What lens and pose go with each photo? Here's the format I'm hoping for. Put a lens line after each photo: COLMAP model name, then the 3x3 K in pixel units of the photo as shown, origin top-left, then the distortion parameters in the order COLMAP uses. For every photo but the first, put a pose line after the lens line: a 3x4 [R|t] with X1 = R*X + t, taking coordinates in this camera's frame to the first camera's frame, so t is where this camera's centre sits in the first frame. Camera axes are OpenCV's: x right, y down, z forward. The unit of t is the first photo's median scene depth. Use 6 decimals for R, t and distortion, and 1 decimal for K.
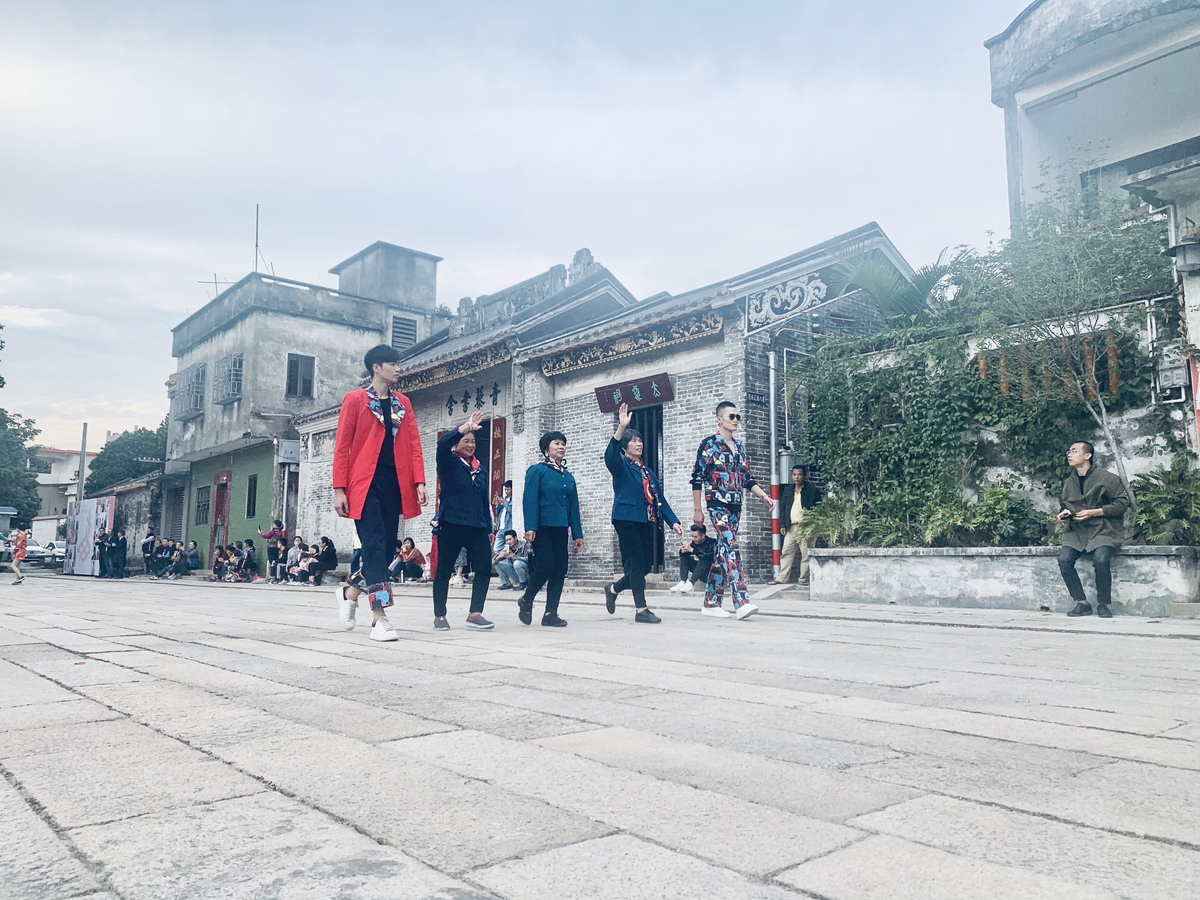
lens RADIAL K [[916.3, 0, 600.0], [0, 916.3, 450.0], [0, 0, 1]] dist [0.105745, -0.165309]
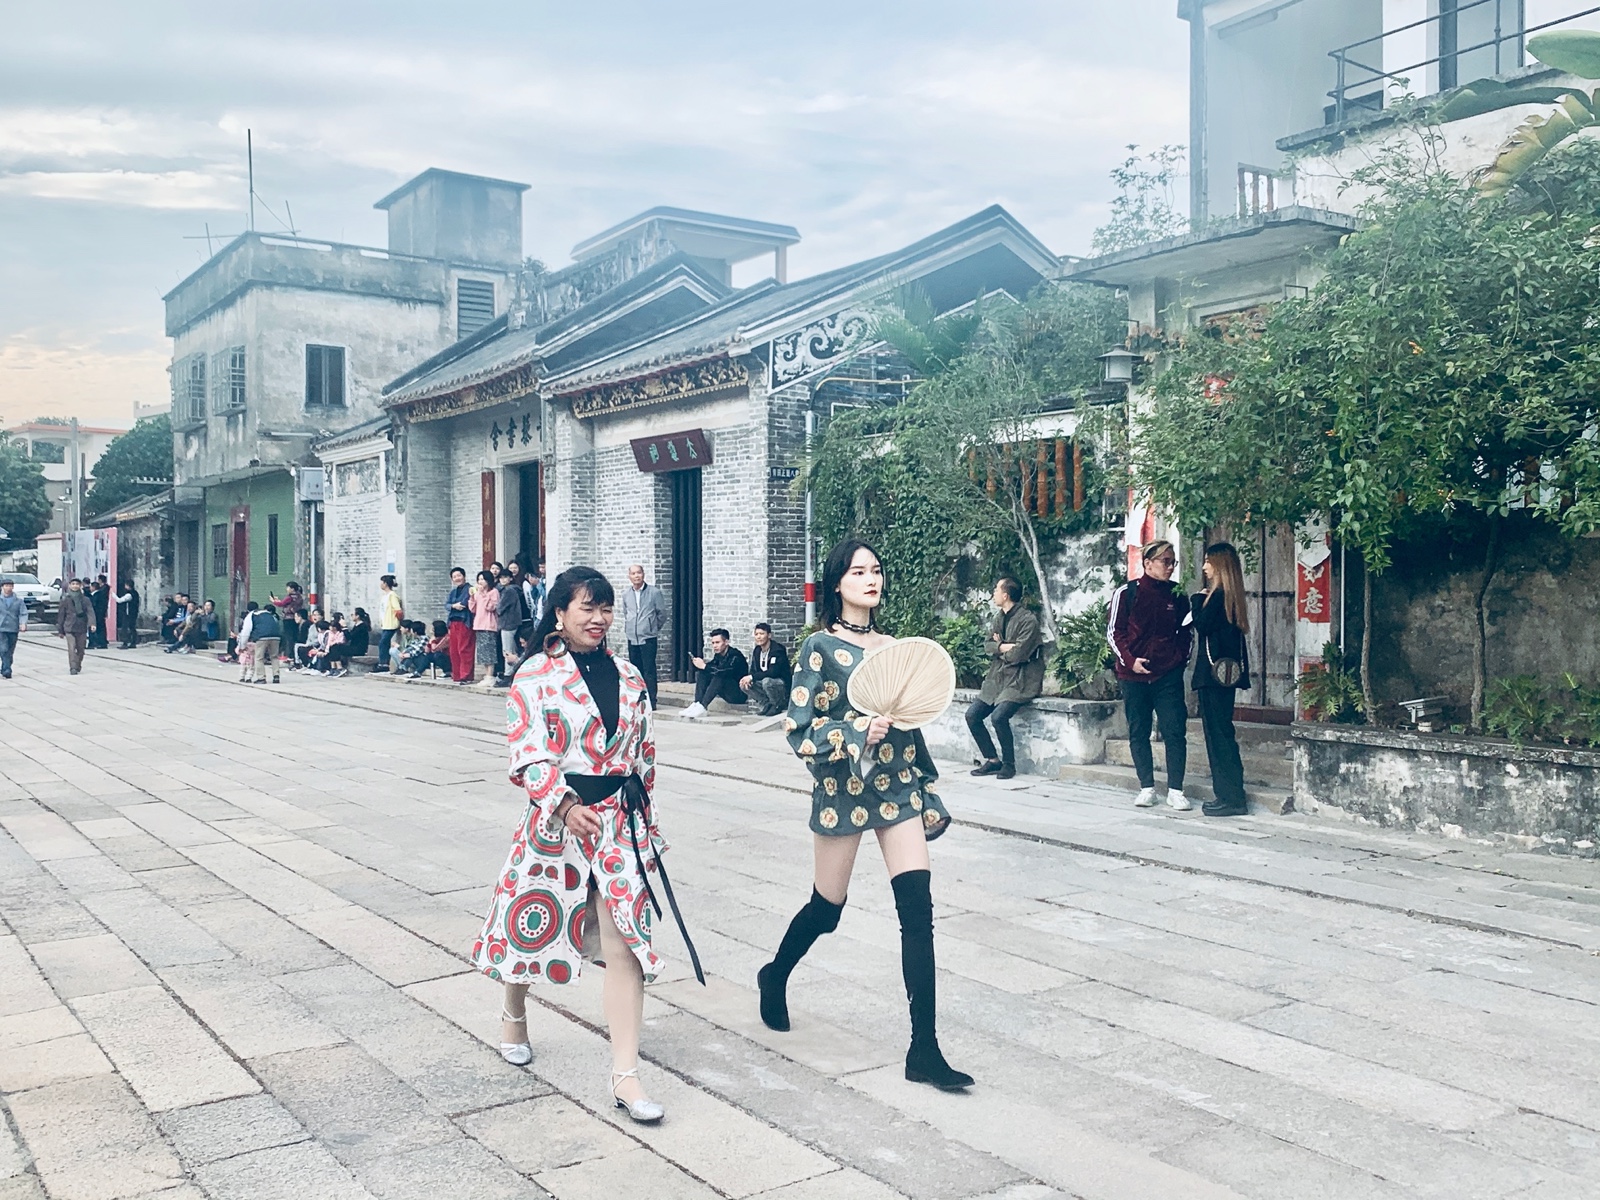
lens RADIAL K [[1501.6, 0, 800.0], [0, 1501.6, 600.0], [0, 0, 1]] dist [0.142805, -0.308803]
pose [[0.995207, -0.005454, -0.097638, 0.217652], [0.018673, 0.990671, 0.134992, -0.086654], [0.095990, -0.136169, 0.986024, -0.198123]]
